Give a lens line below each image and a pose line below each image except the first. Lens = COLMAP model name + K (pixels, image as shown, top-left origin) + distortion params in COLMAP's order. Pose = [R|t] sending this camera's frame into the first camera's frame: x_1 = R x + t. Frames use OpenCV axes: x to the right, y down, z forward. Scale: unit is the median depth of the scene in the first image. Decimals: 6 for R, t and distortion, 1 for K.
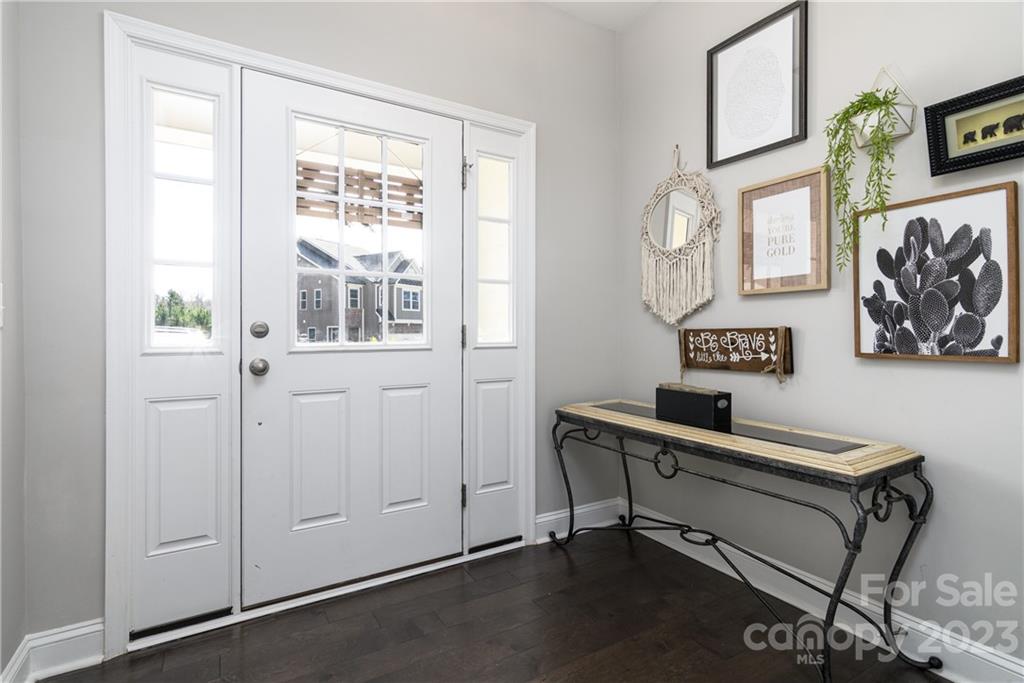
lens RADIAL K [[494.2, 0, 511.5], [0, 494.2, 337.0], [0, 0, 1]] dist [0.002213, 0.000051]
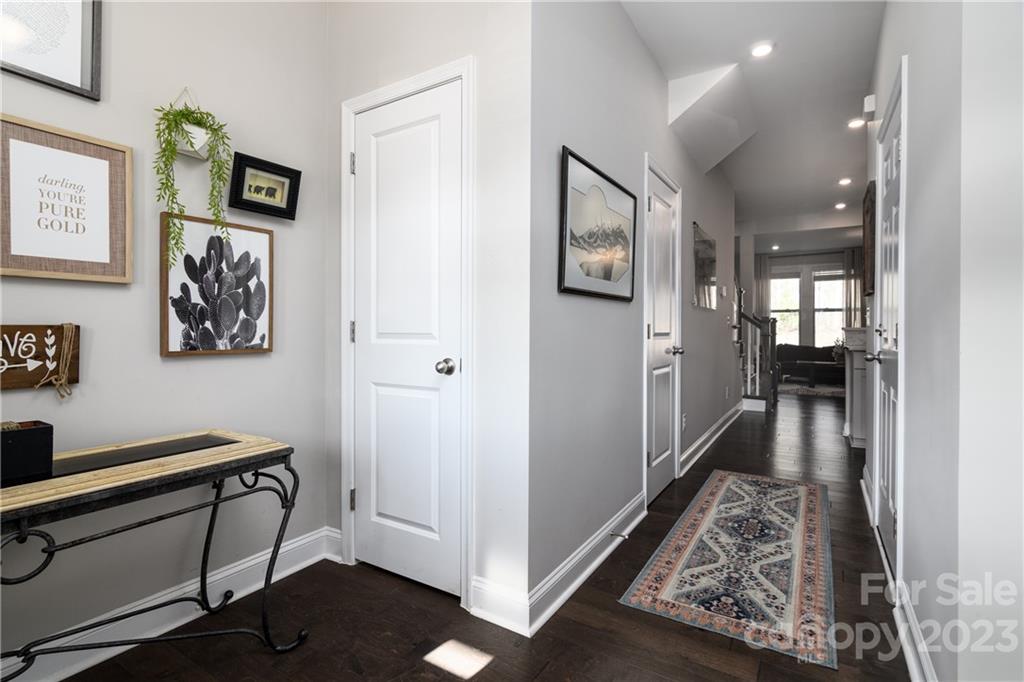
lens RADIAL K [[494.2, 0, 514.2], [0, 494.2, 332.8], [0, 0, 1]] dist [0.002213, 0.000051]
pose [[-0.454218, -0.002887, 0.890886, -0.548981], [0.007801, 0.999944, 0.007217, -0.008734], [-0.890856, 0.010228, -0.454170, 0.867130]]
